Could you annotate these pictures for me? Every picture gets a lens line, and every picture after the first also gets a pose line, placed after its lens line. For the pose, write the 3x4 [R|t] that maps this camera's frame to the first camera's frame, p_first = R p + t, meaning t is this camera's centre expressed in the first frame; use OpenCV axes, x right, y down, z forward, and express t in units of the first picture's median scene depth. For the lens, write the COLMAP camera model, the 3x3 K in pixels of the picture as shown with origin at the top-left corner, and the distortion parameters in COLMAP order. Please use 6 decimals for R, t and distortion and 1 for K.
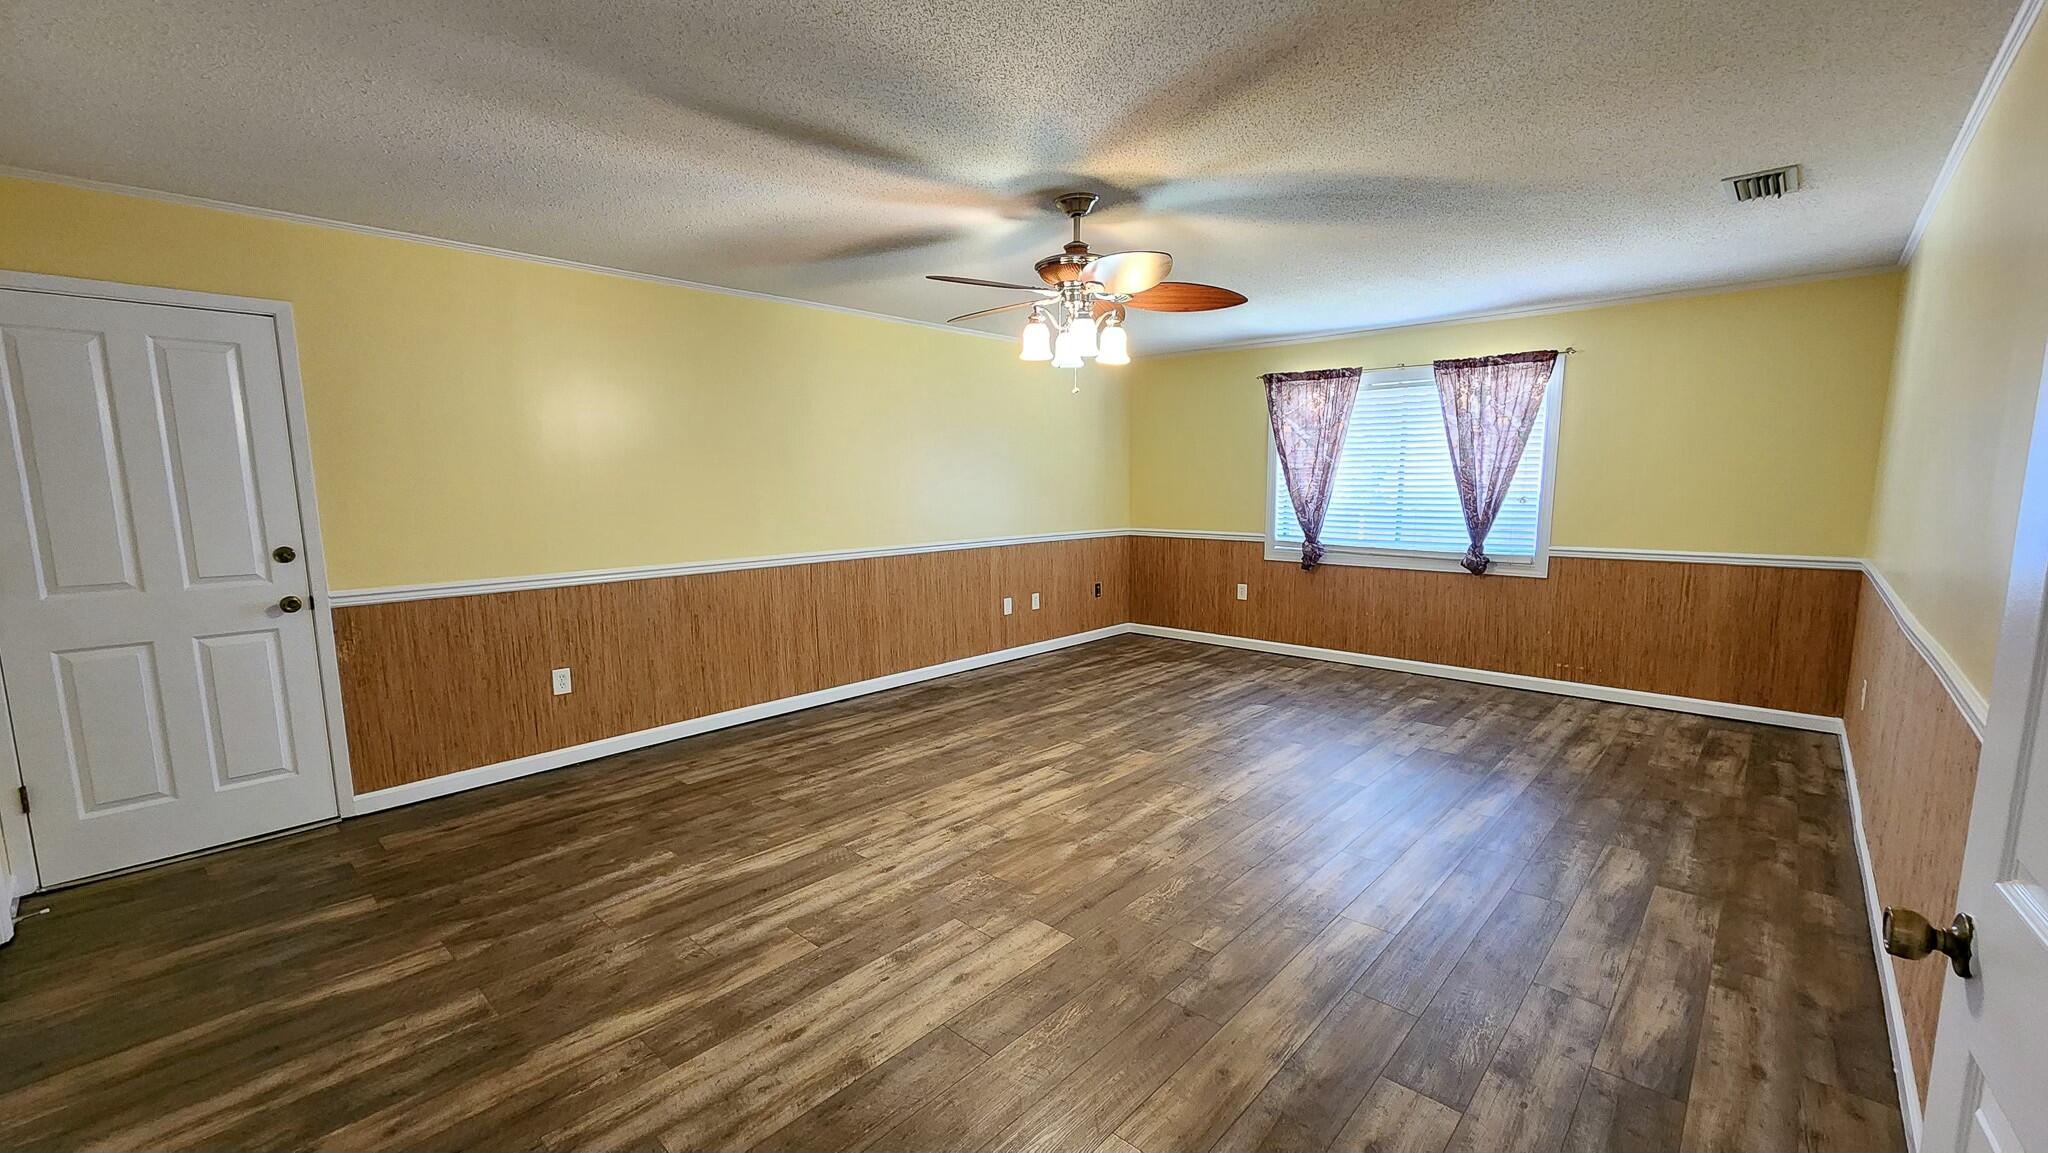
lens RADIAL K [[843.2, 0, 1012.1], [0, 843.2, 593.2], [0, 0, 1]] dist [0.003474, 0.000138]
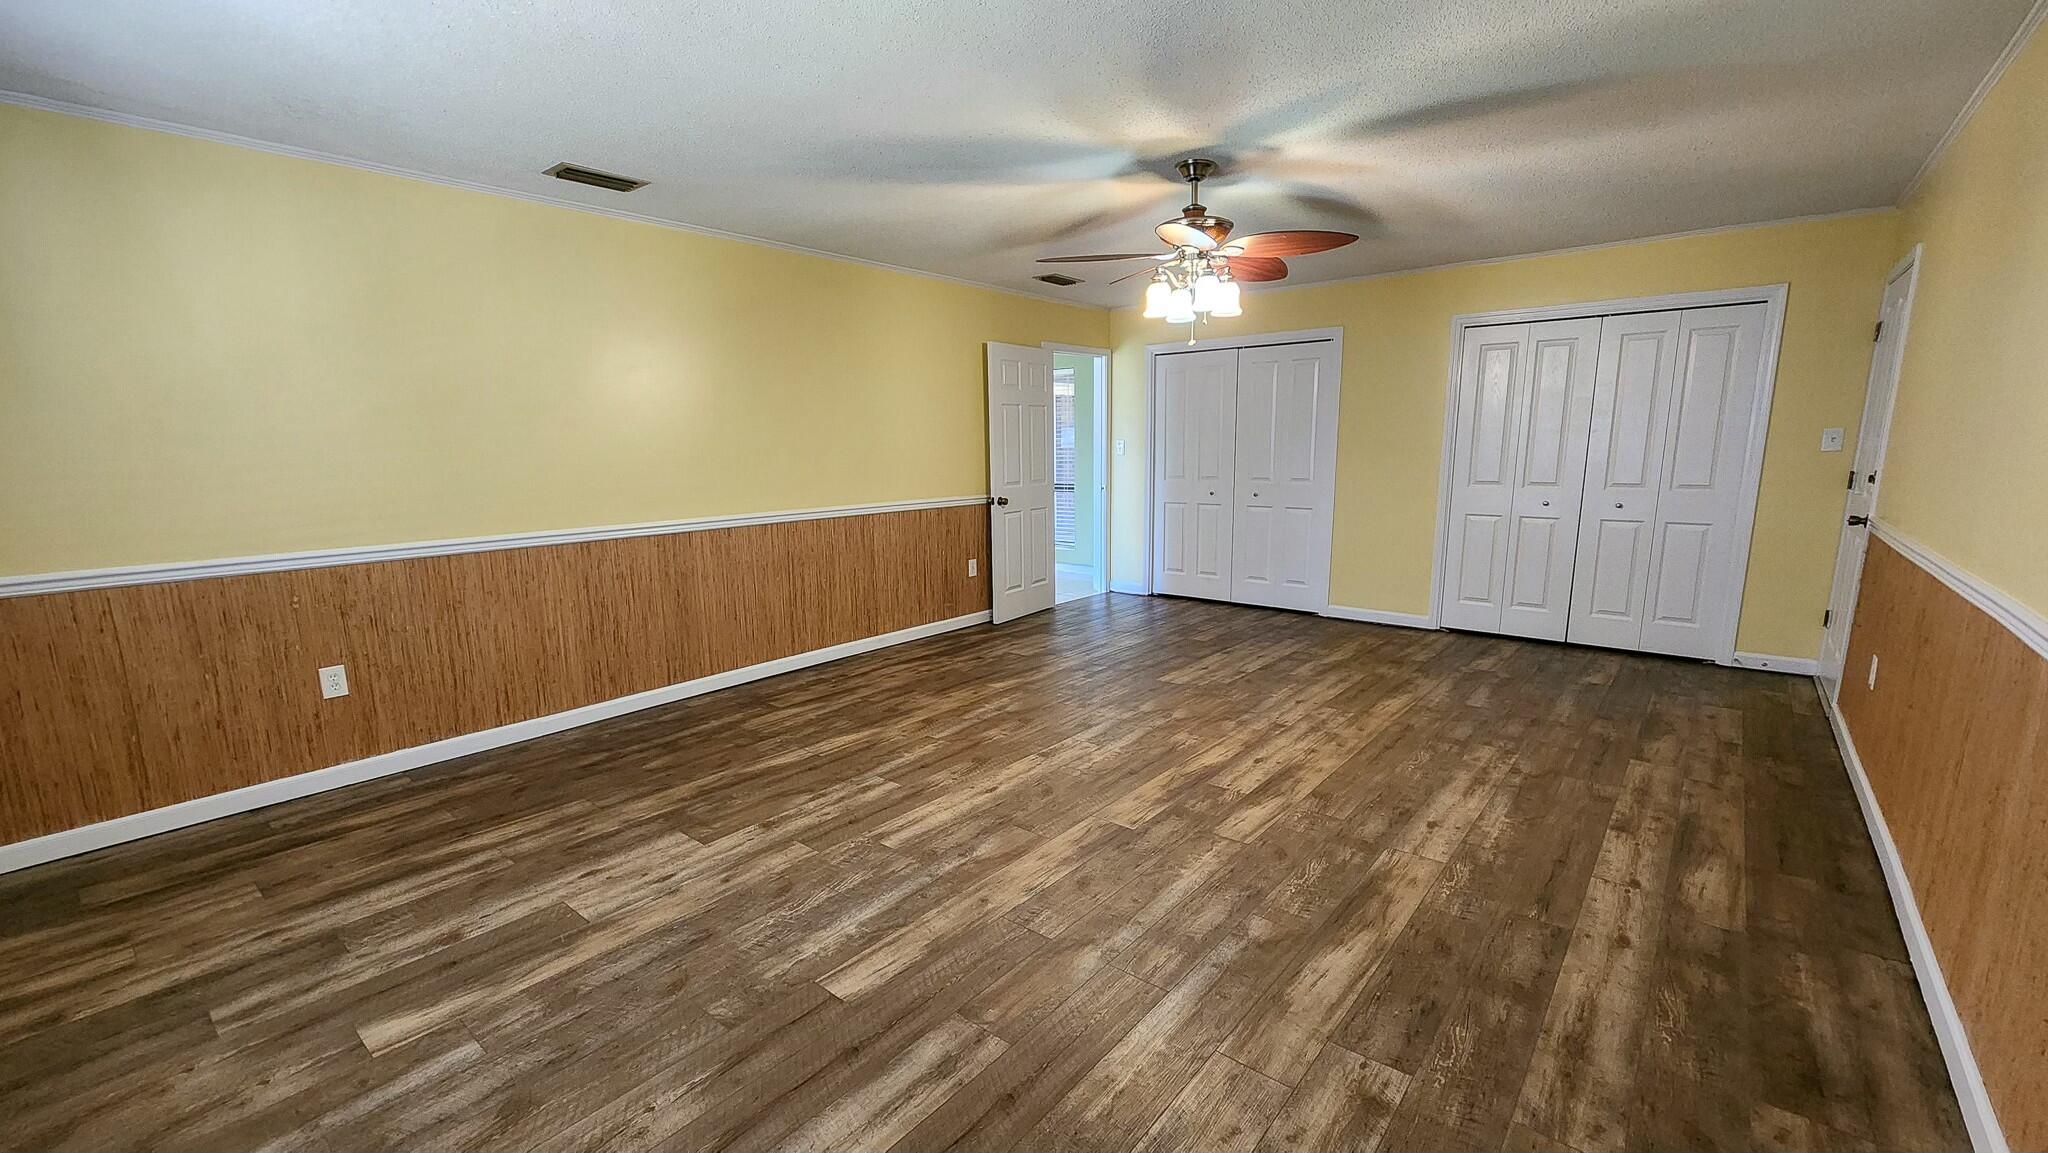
lens RADIAL K [[843.2, 0, 1022.2], [0, 843.2, 592.2], [0, 0, 1]] dist [0.003474, 0.000138]
pose [[-0.998202, 0.029673, -0.052072, 0.271207], [0.012213, 0.951312, 0.307988, -0.203922], [0.058675, 0.306798, -0.949964, 1.595421]]
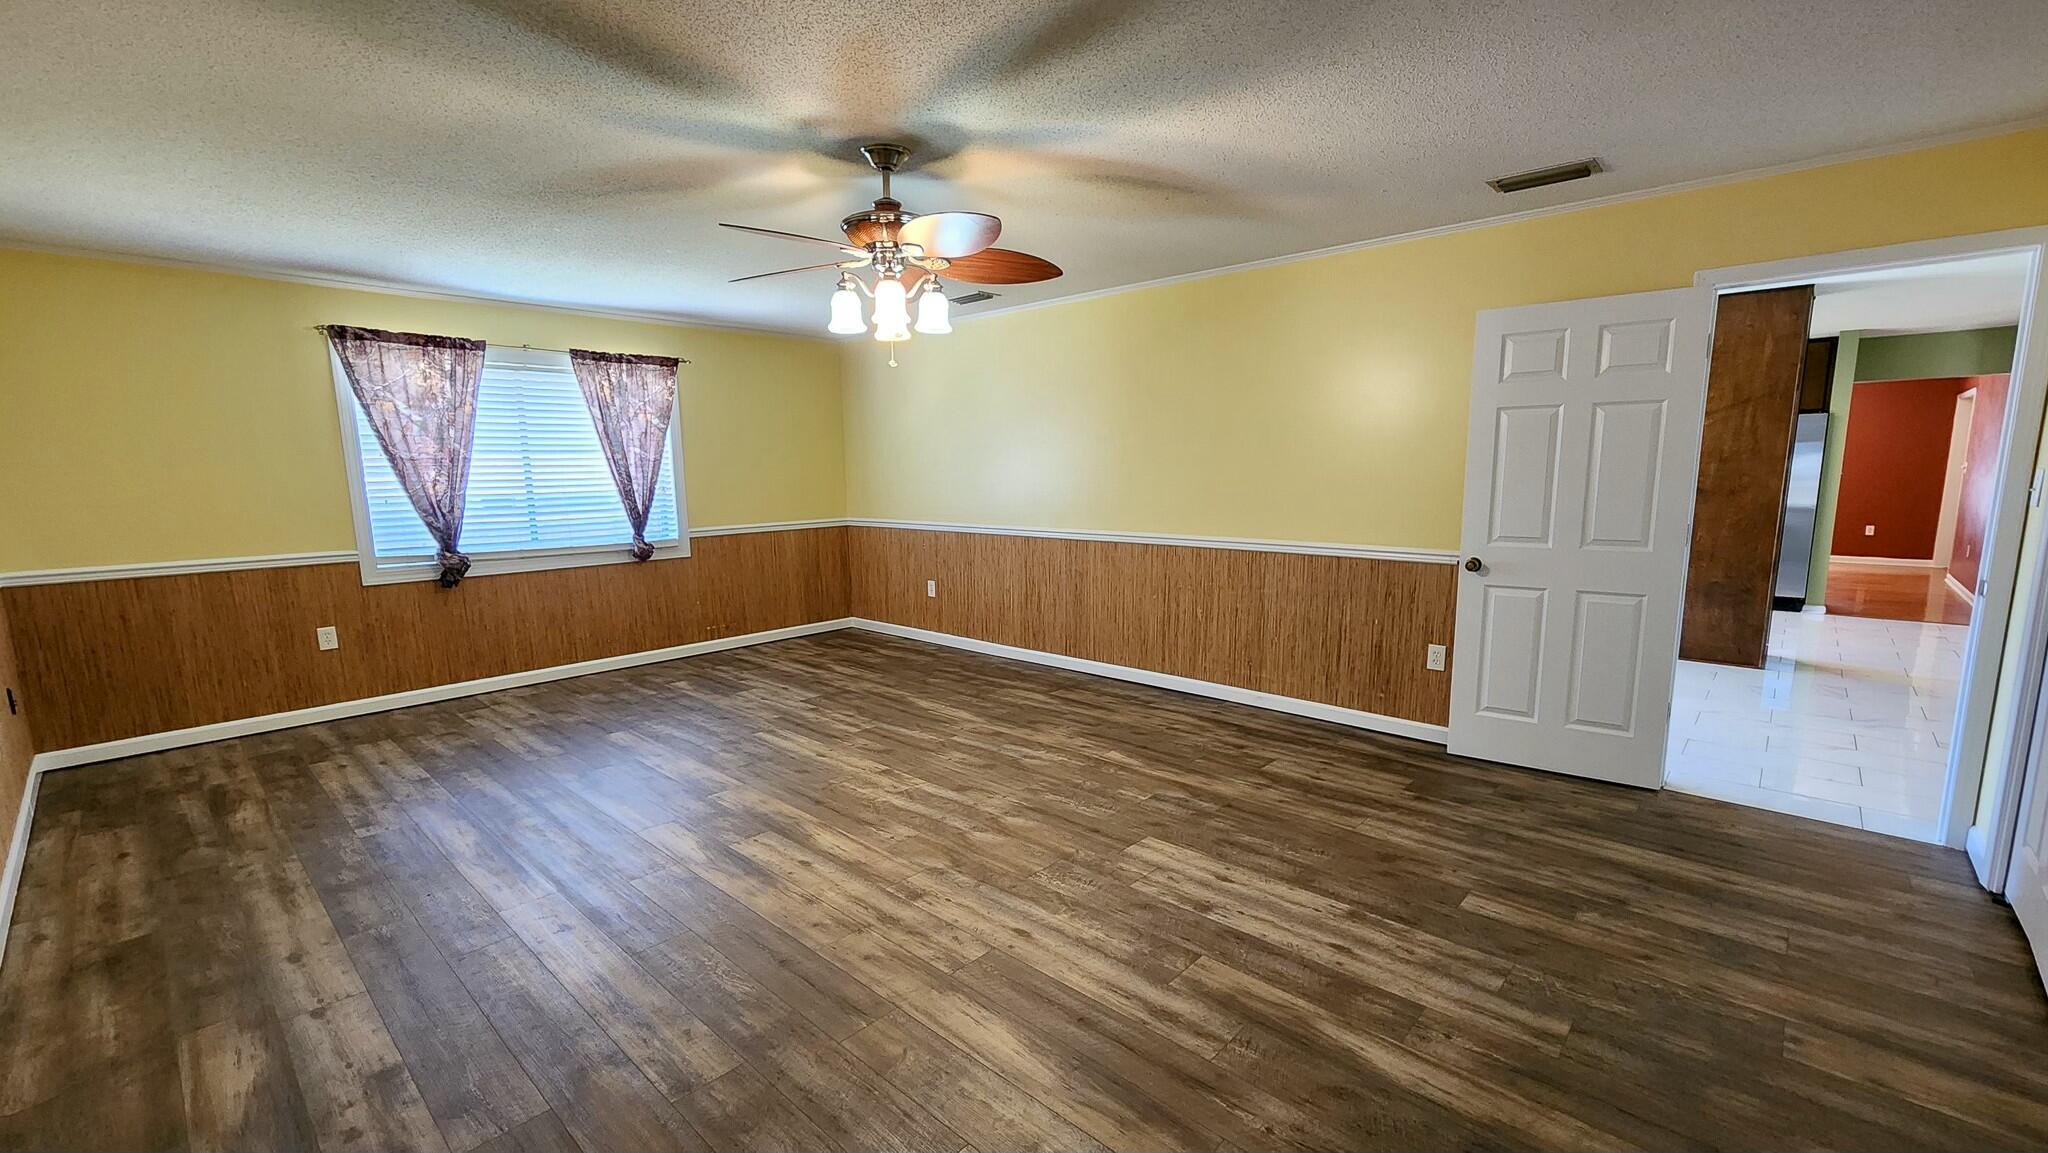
lens RADIAL K [[843.2, 0, 1029.3], [0, 843.2, 597.2], [0, 0, 1]] dist [0.003474, 0.000138]
pose [[-0.007067, -0.148147, 0.988940, -0.646181], [0.147833, 0.977943, 0.147556, -0.080920], [-0.988987, 0.147241, 0.014990, 0.658271]]
